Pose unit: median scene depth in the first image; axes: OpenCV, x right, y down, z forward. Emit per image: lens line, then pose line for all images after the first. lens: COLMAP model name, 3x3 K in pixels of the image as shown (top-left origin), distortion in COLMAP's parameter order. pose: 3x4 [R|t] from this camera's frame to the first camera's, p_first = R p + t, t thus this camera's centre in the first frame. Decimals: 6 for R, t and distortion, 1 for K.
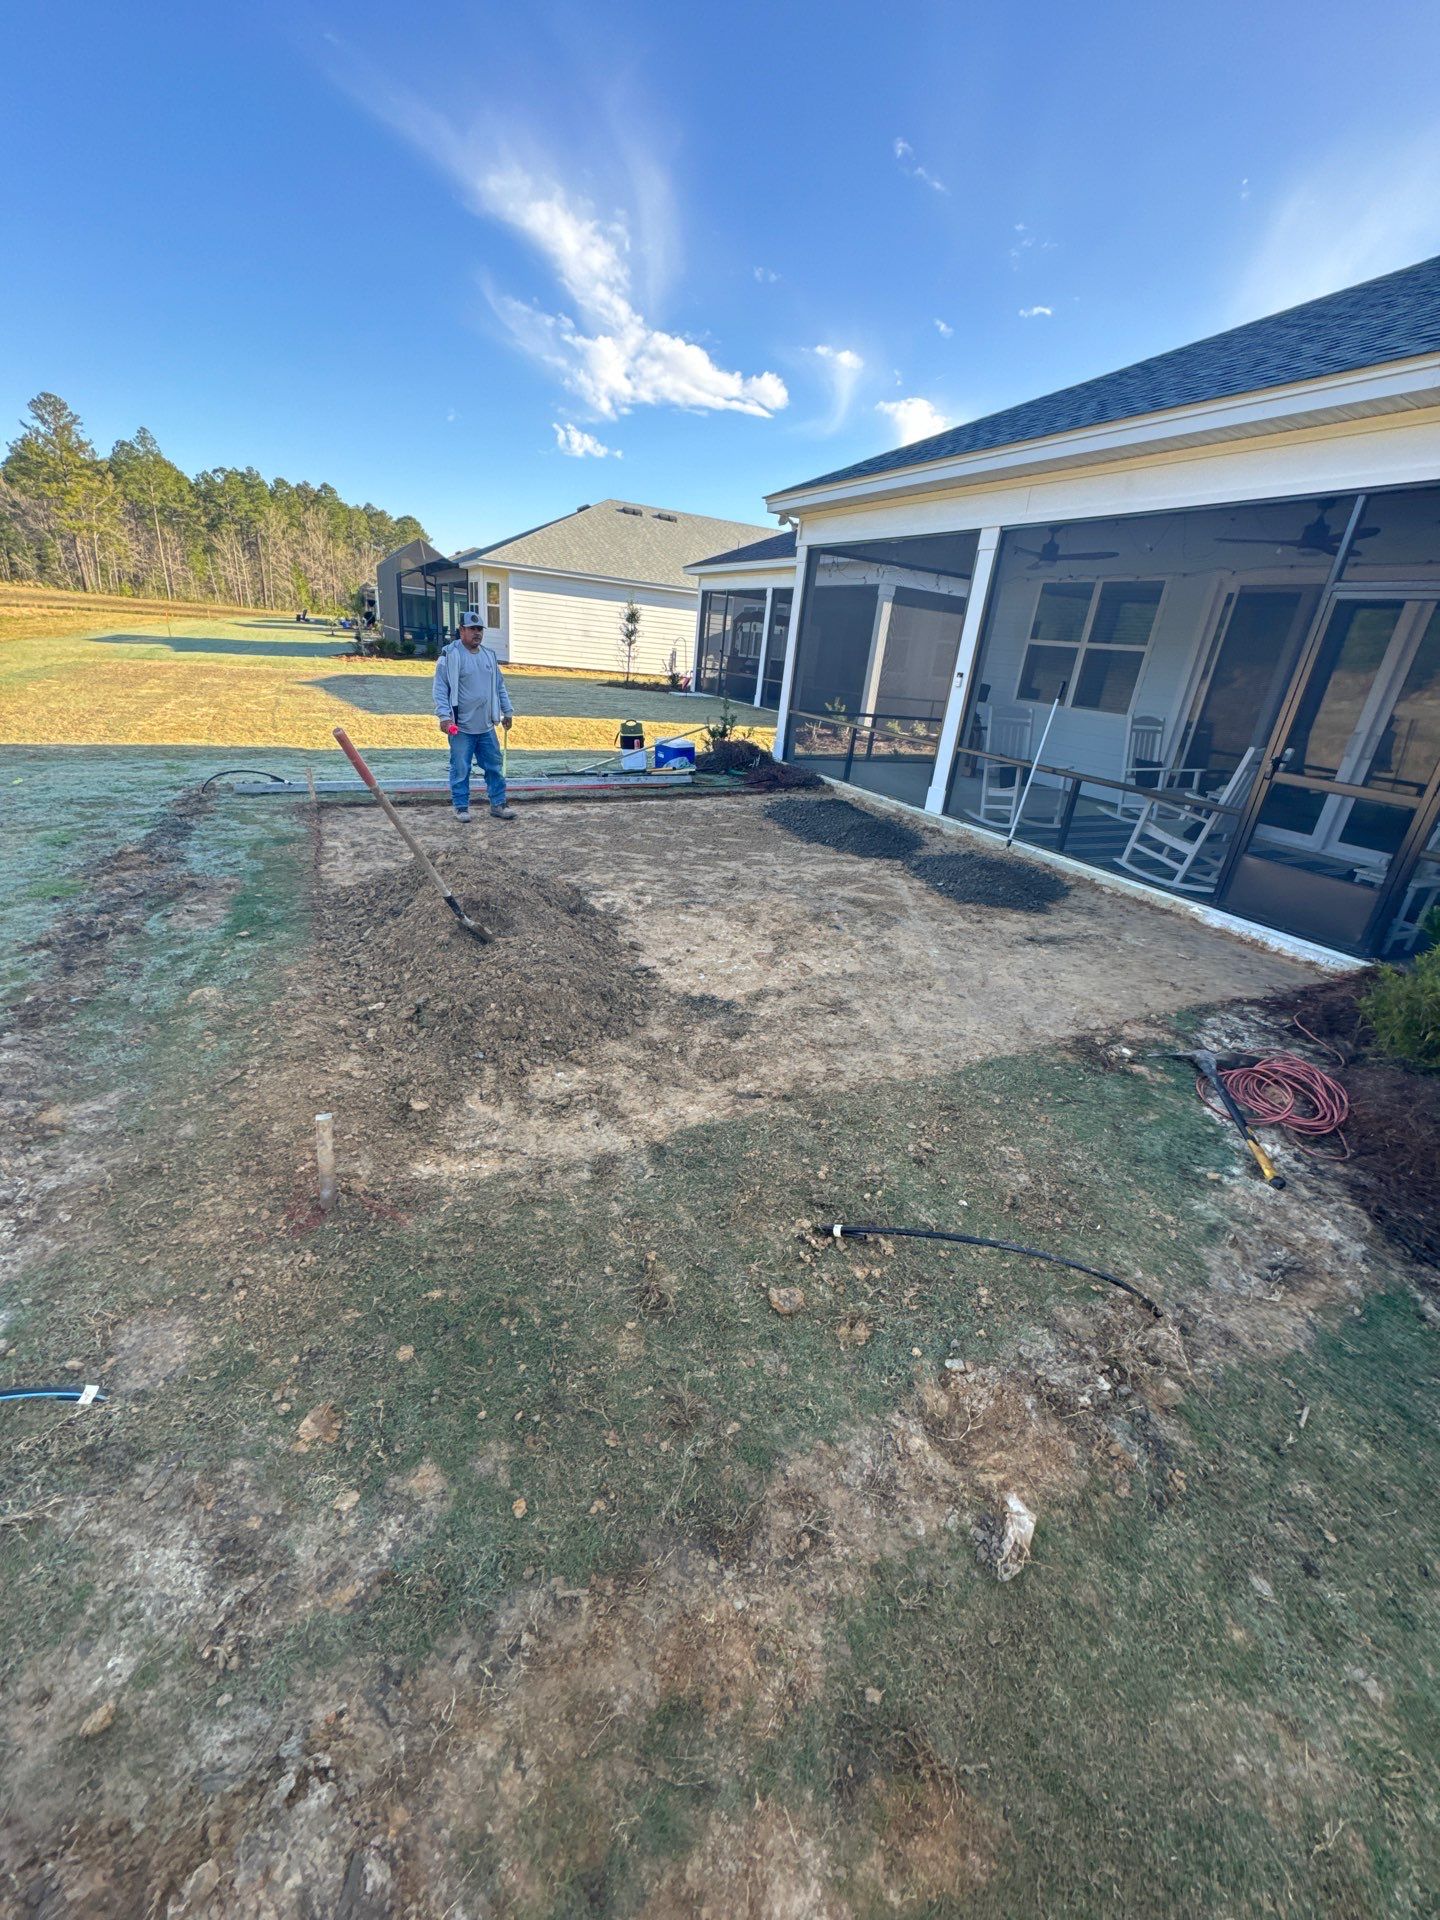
lens RADIAL K [[761.7, 0, 720.0], [0, 761.7, 960.0], [0, 0, 1]] dist [-0.000604, 0.000166]
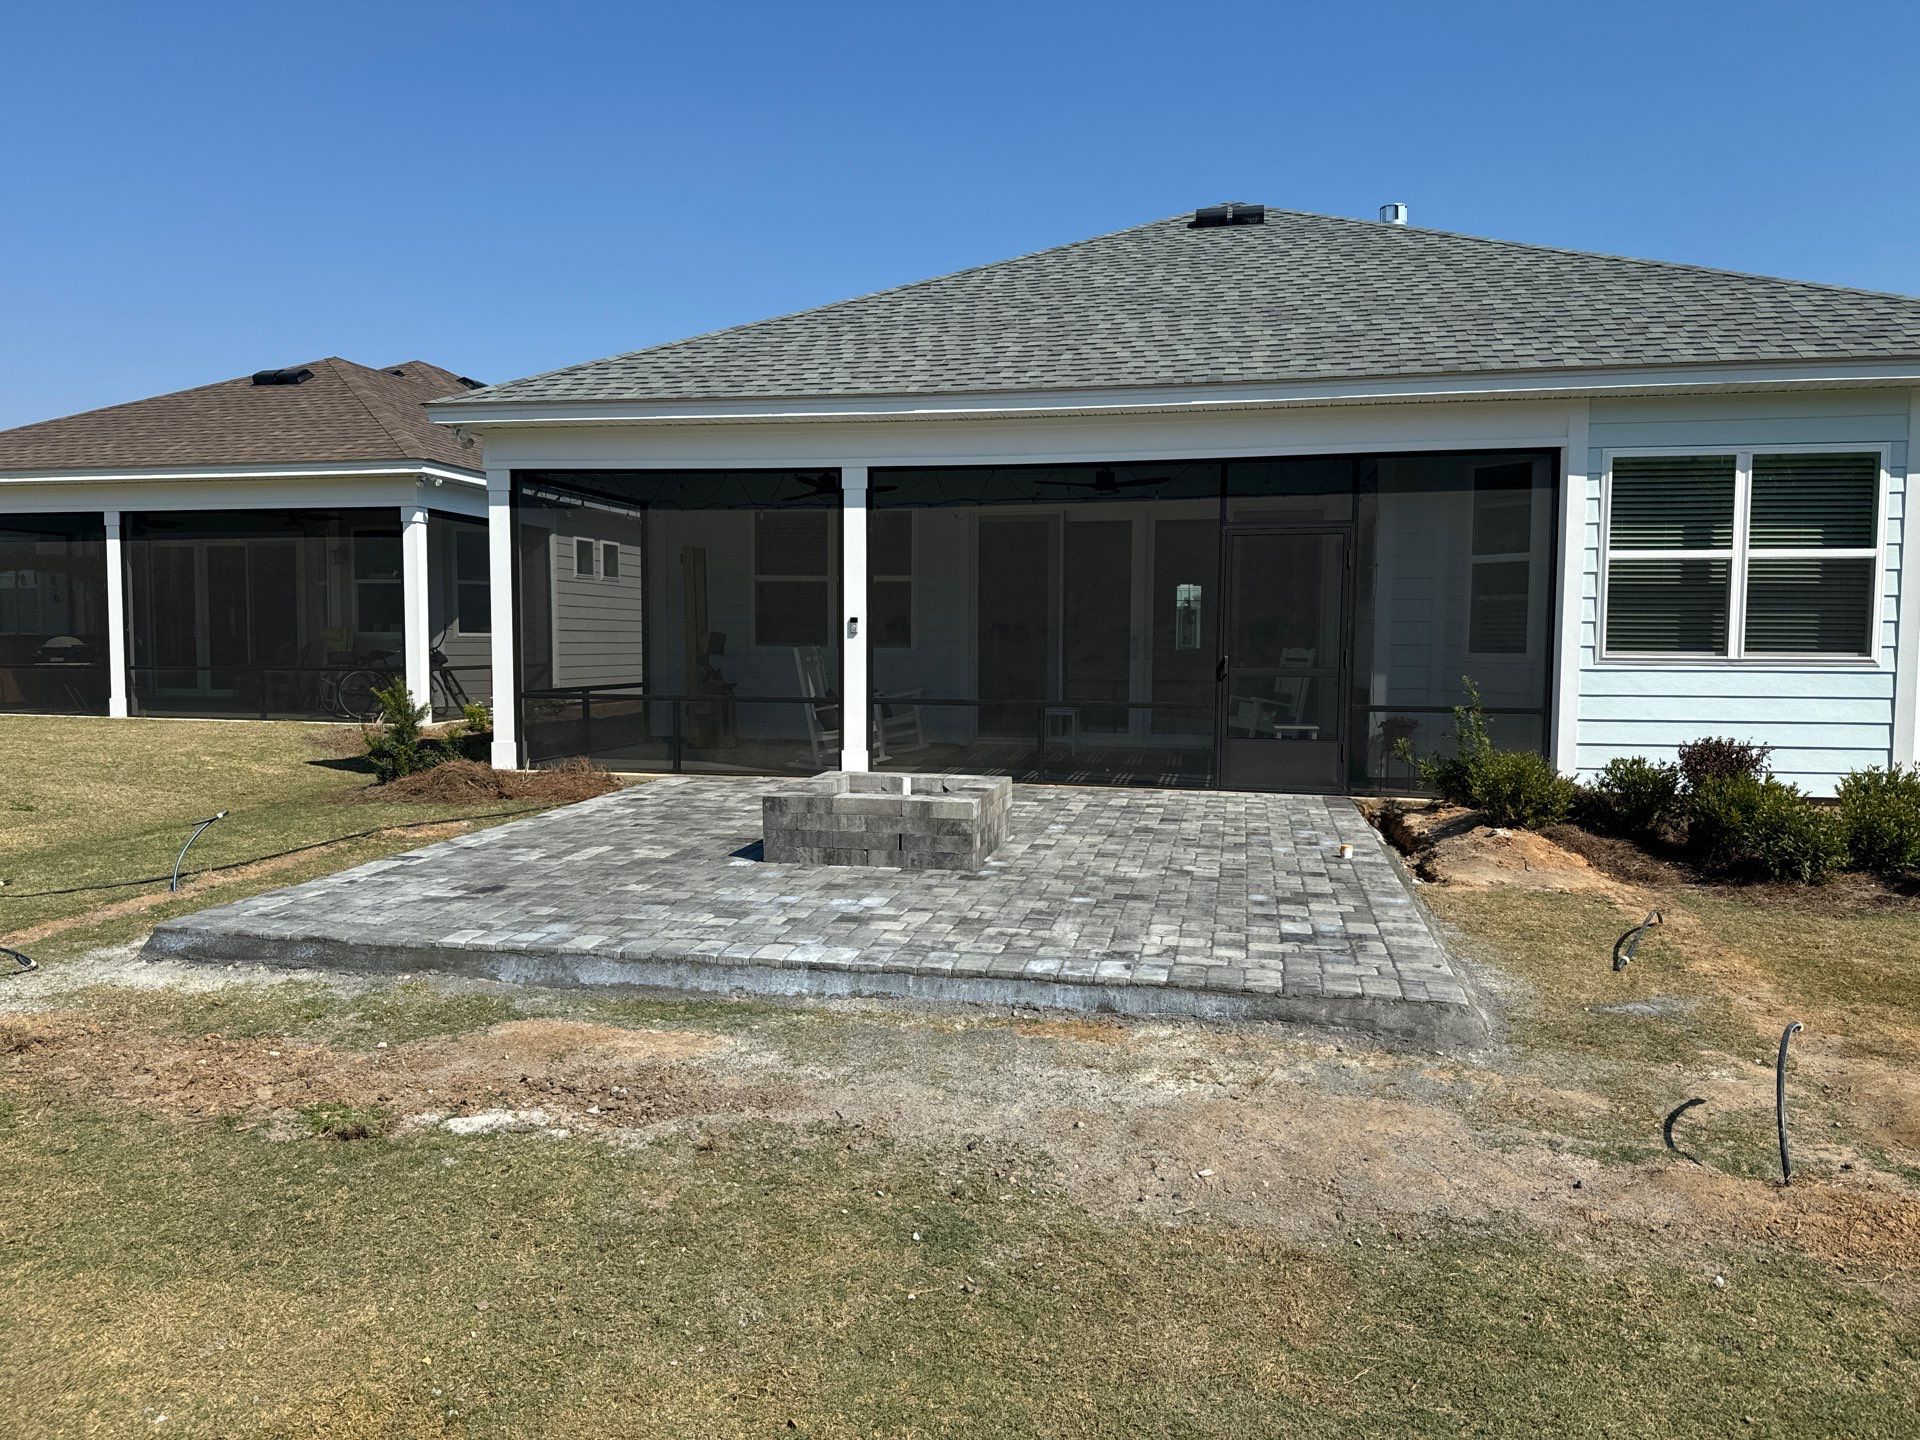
lens RADIAL K [[1336.4, 0, 957.6], [0, 1336.4, 728.0], [0, 0, 1]] dist [0.105271, -0.149487]
pose [[0.624580, -0.146611, 0.767076, -0.333904], [0.348840, 0.931161, -0.106065, -0.025019], [-0.698721, 0.333833, 0.632728, 0.000935]]
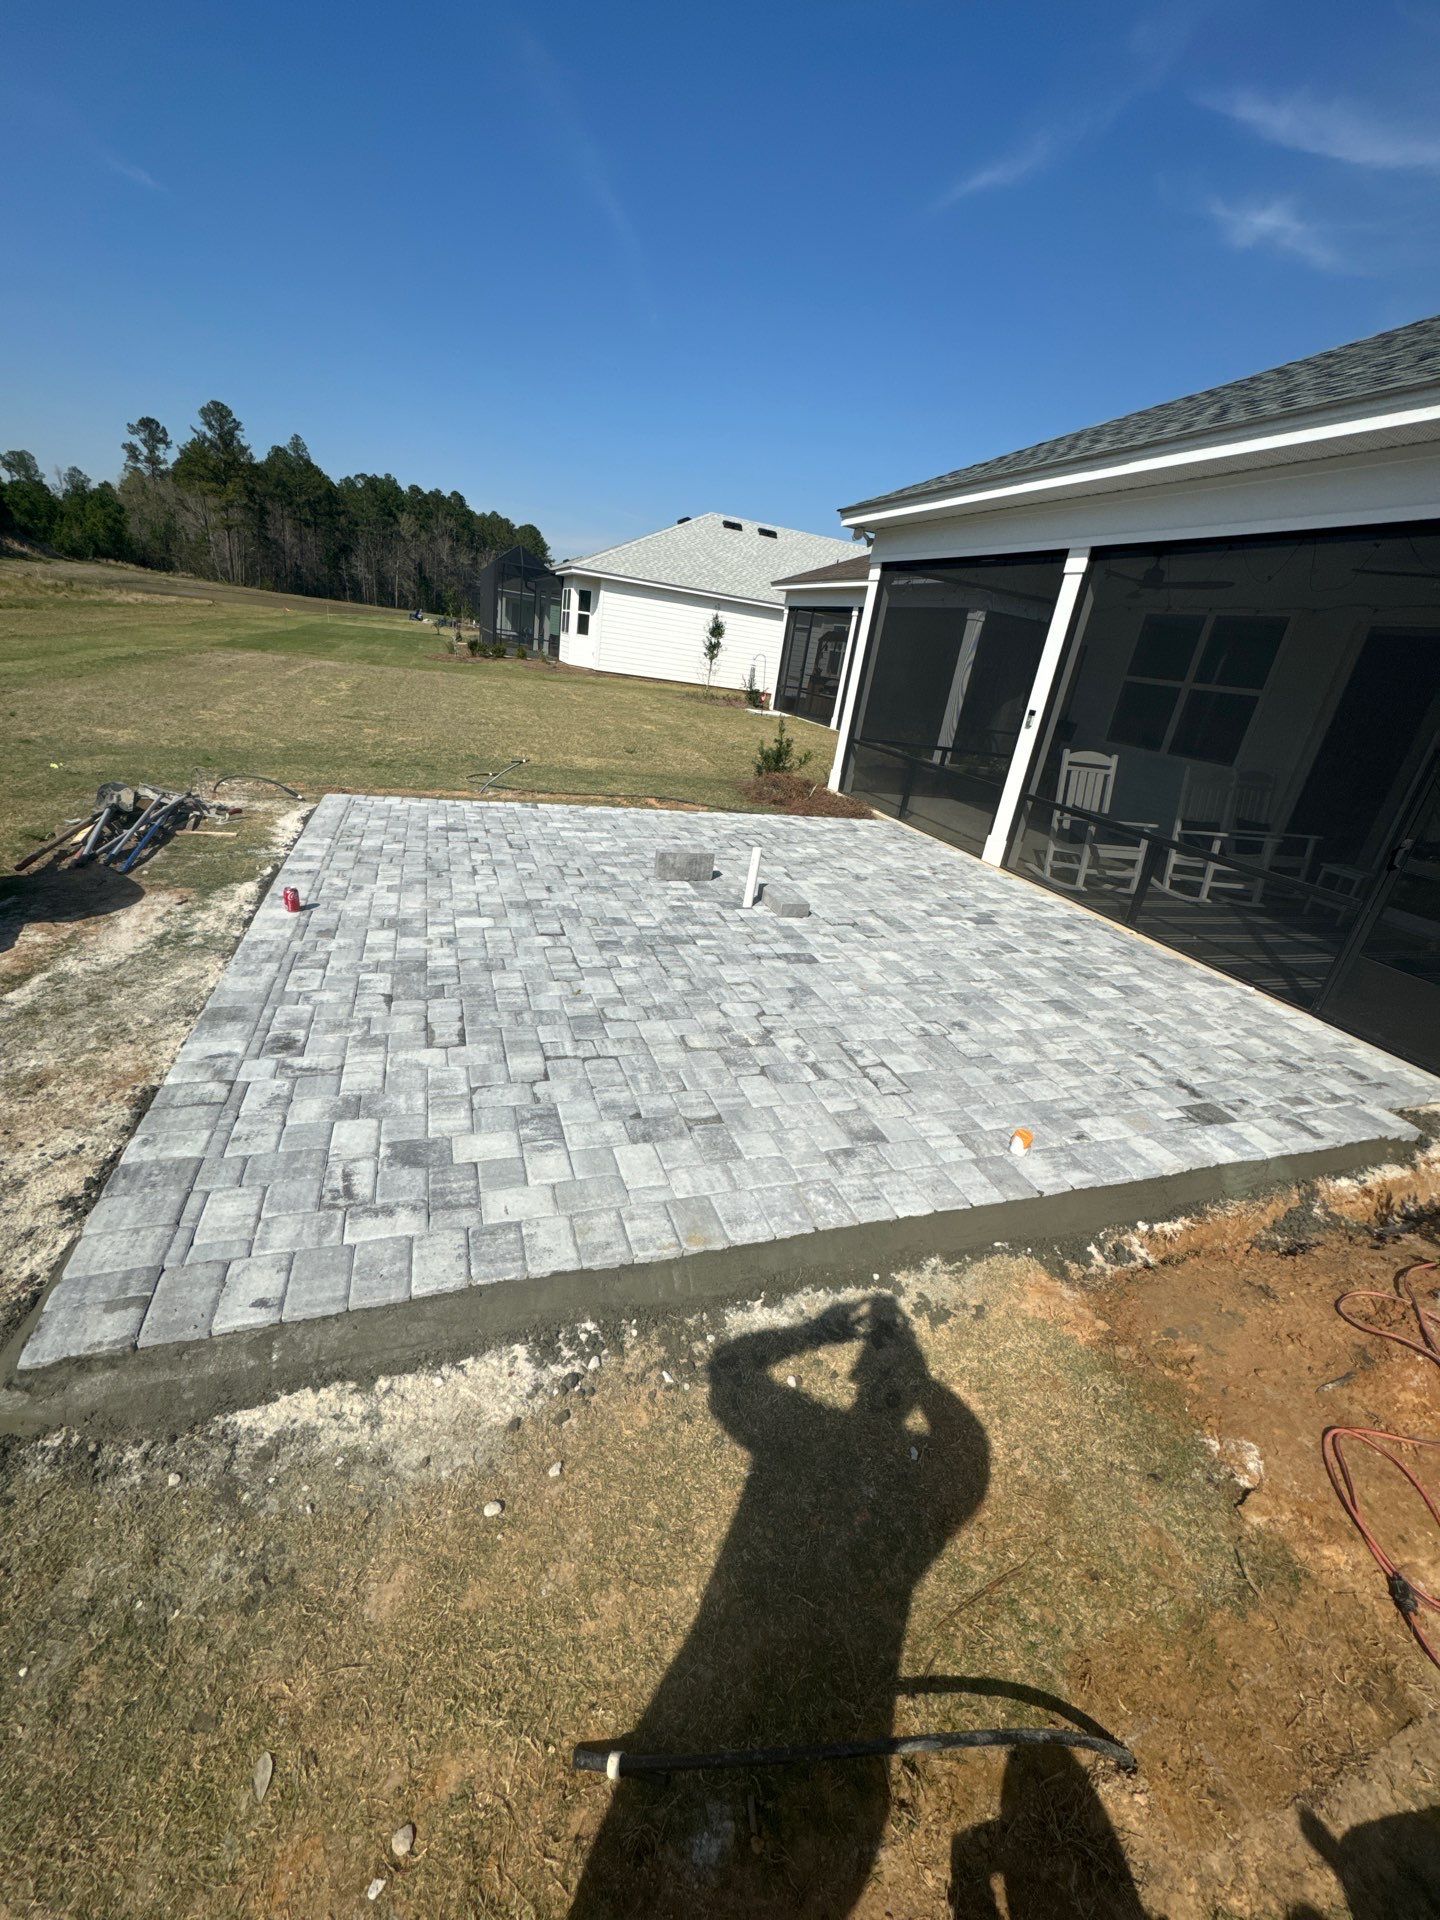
lens RADIAL K [[761.7, 0, 720.0], [0, 761.7, 960.0], [0, 0, 1]] dist [-0.000604, 0.000166]
pose [[0.991243, 0.087611, -0.098799, 0.029334], [-0.089192, 0.995946, -0.011694, -0.019990], [0.097374, 0.020404, 0.995039, 0.039722]]
